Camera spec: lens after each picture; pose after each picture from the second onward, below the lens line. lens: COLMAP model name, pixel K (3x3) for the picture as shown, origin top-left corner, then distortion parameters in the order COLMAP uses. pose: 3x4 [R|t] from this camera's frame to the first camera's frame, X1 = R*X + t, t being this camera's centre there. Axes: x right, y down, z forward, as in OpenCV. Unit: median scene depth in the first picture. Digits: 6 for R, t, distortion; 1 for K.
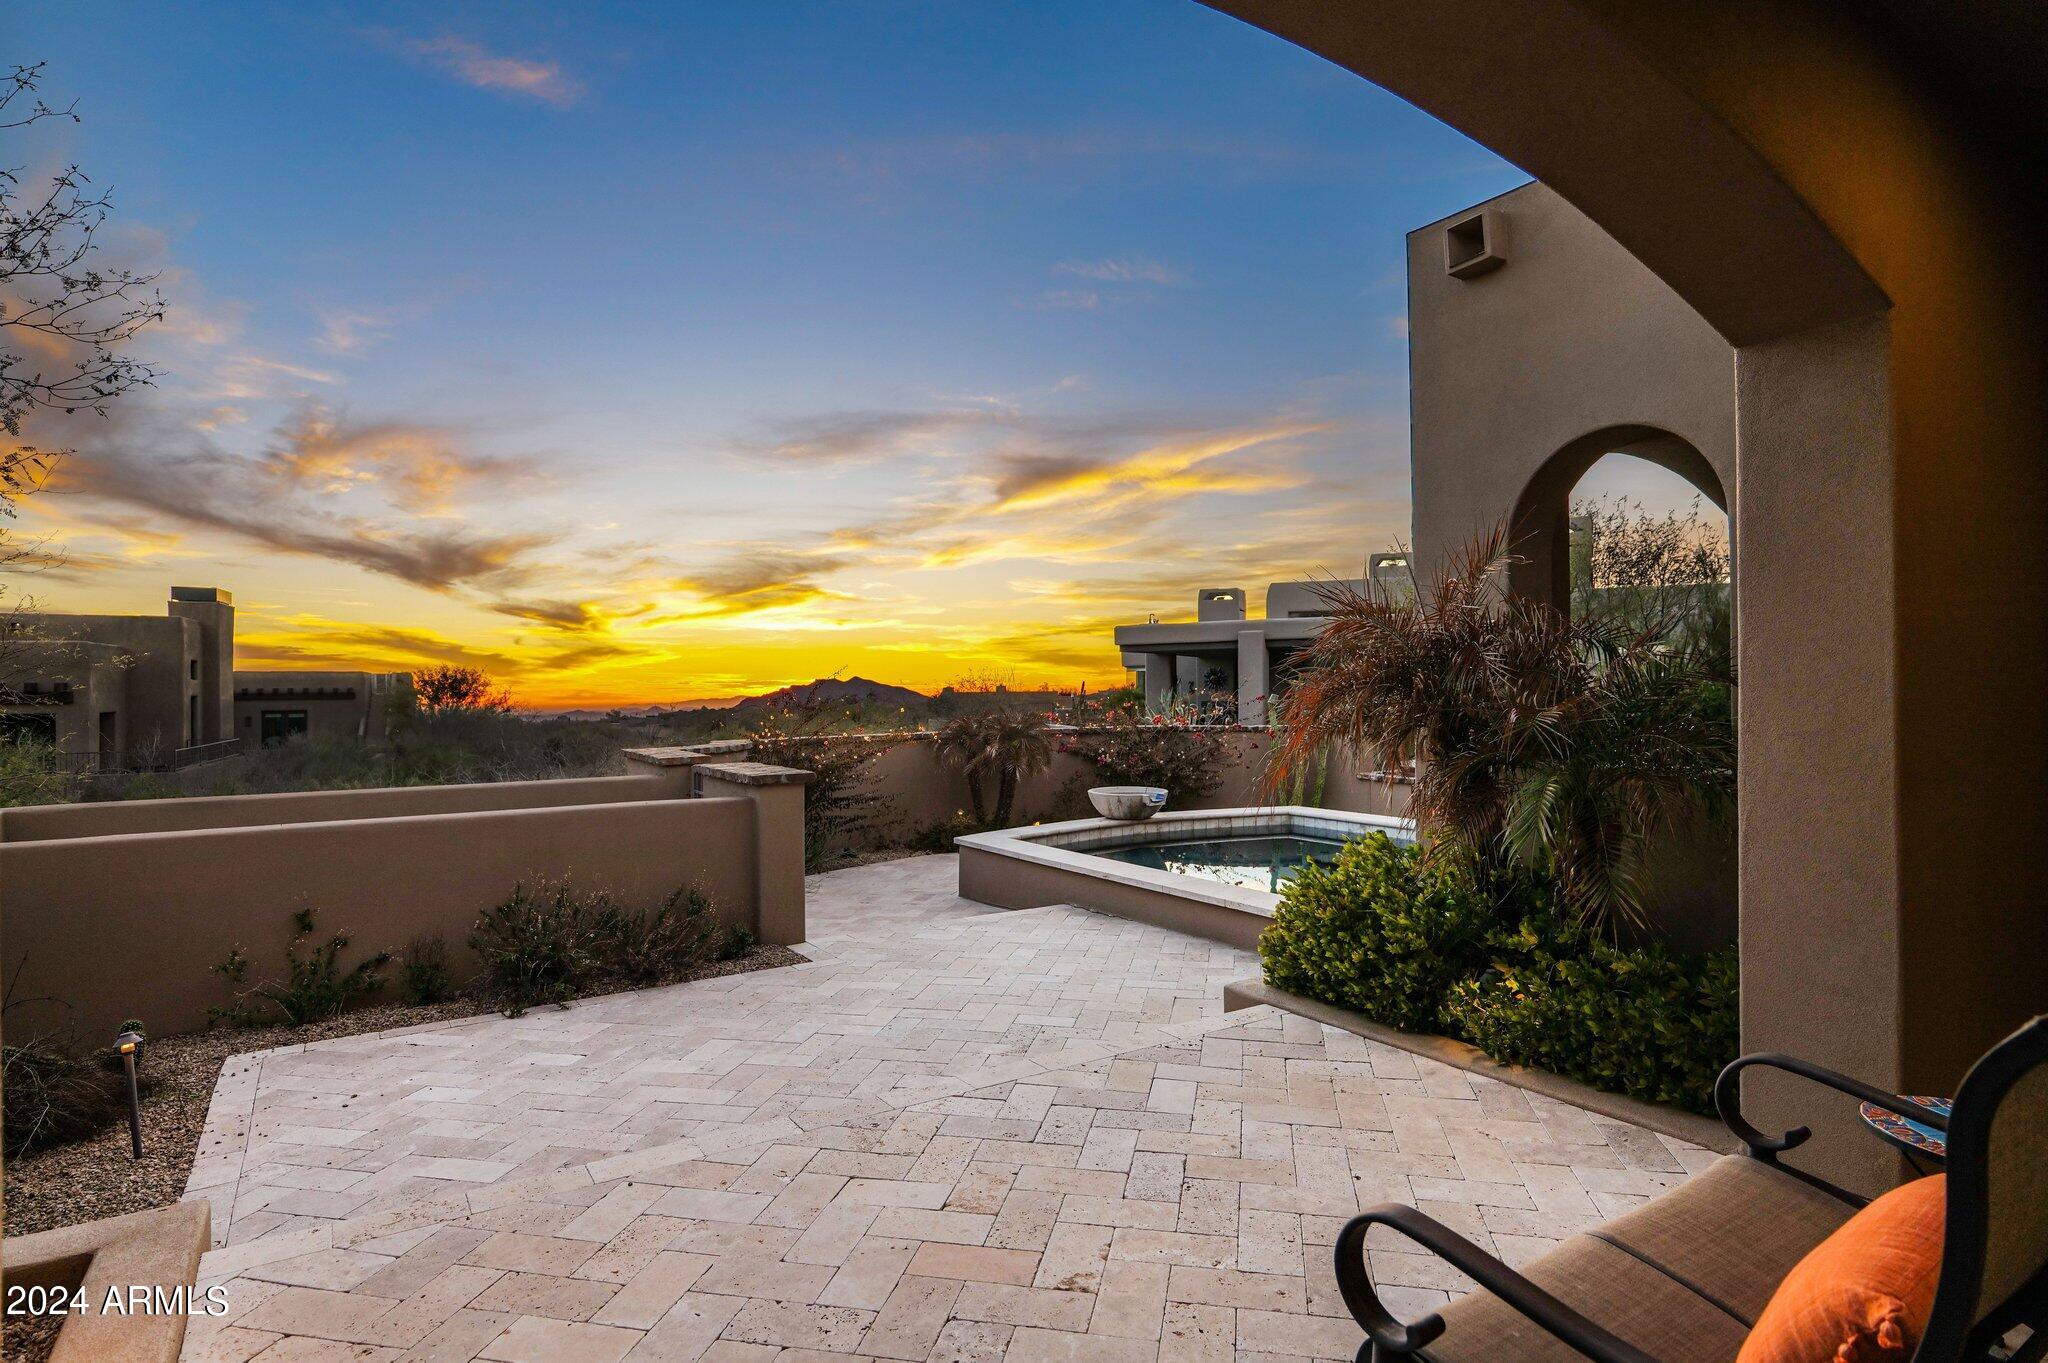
lens RADIAL K [[1063.8, 0, 1024.0], [0, 1063.8, 681.5], [0, 0, 1]] dist [-0.003417, -0.000250]
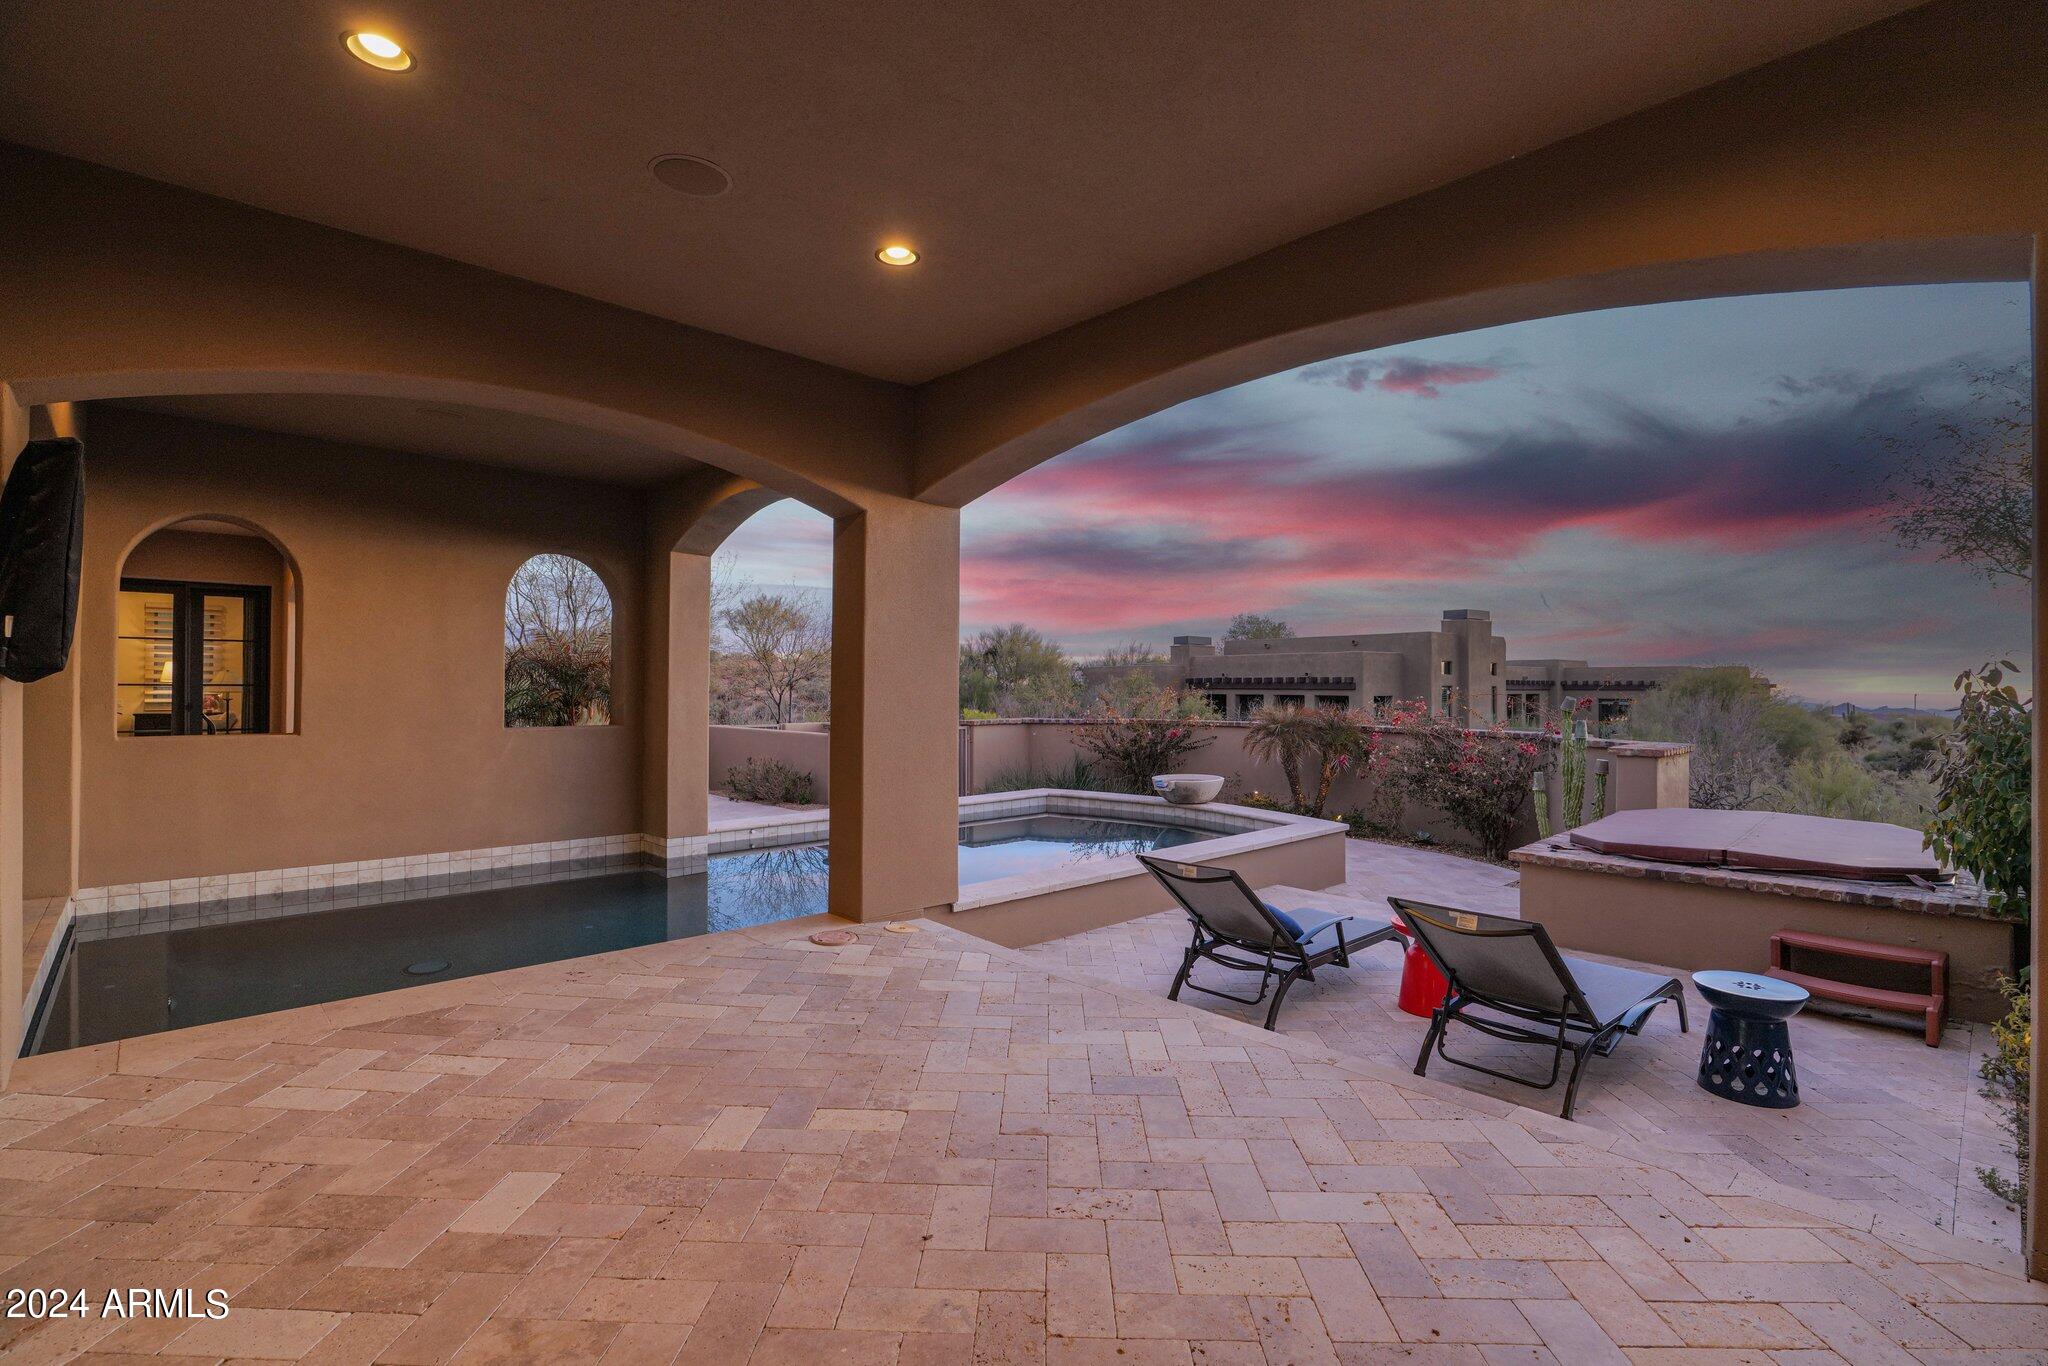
lens RADIAL K [[946.6, 0, 1031.4], [0, 946.6, 680.2], [0, 0, 1]] dist [-0.023126, 0.005110]
pose [[0.191521, 0.006166, -0.981469, 0.809683], [0.000185, 0.999980, 0.006318, -0.005048], [0.981488, -0.001392, 0.191516, 0.504728]]
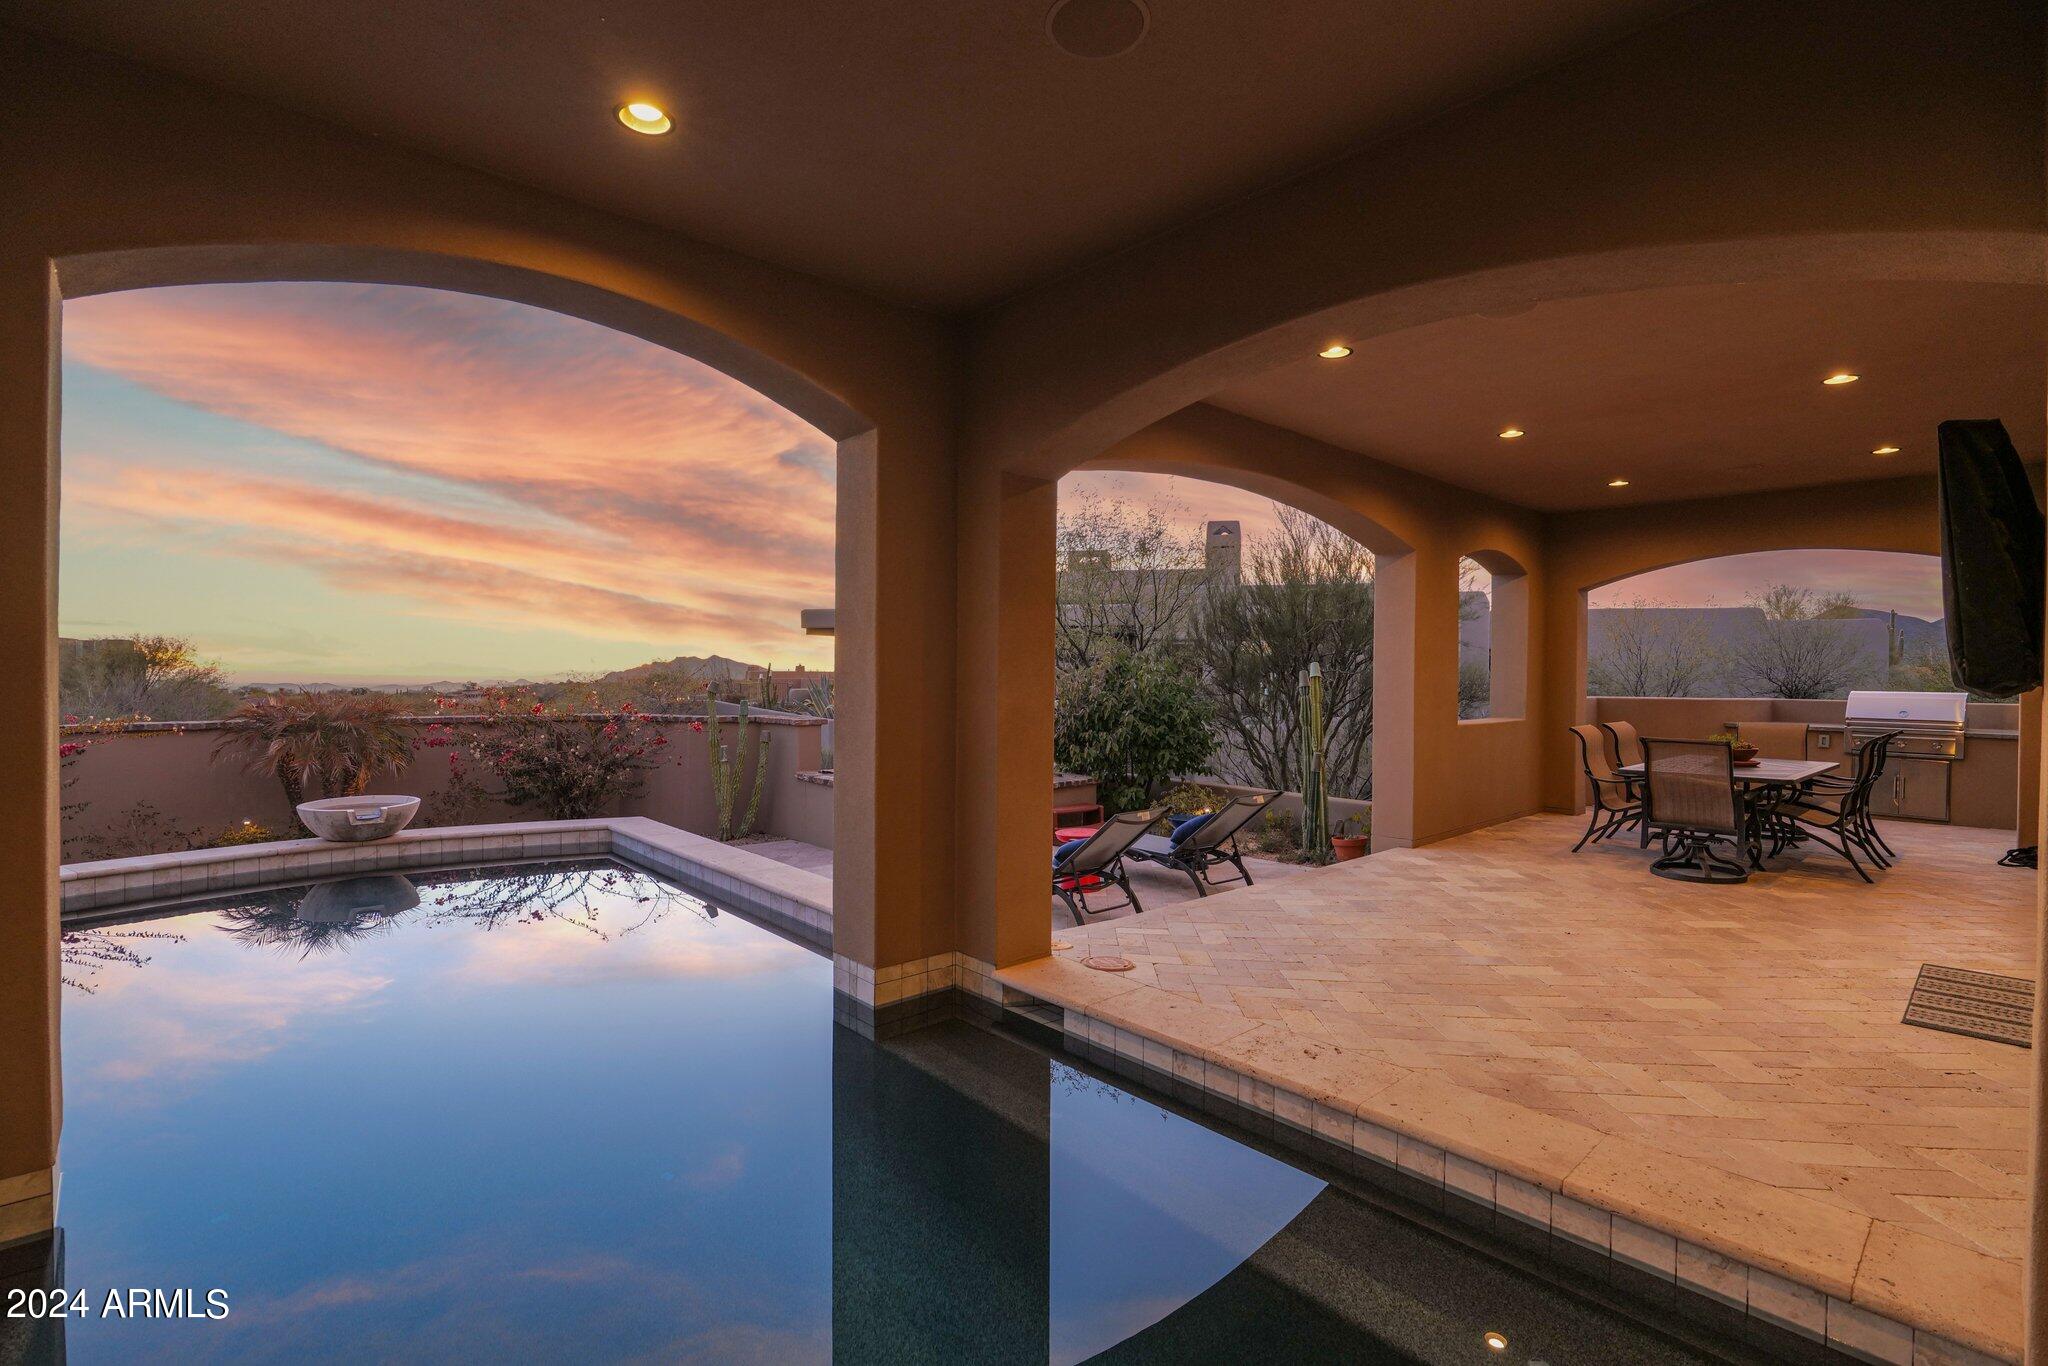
lens RADIAL K [[946.6, 0, 1031.4], [0, 946.6, 680.2], [0, 0, 1]] dist [-0.023126, 0.005110]
pose [[0.983954, 0.019232, 0.177384, 0.356121], [-0.022072, 0.999658, 0.014049, -0.005704], [-0.177053, -0.017739, 0.984041, 0.187024]]
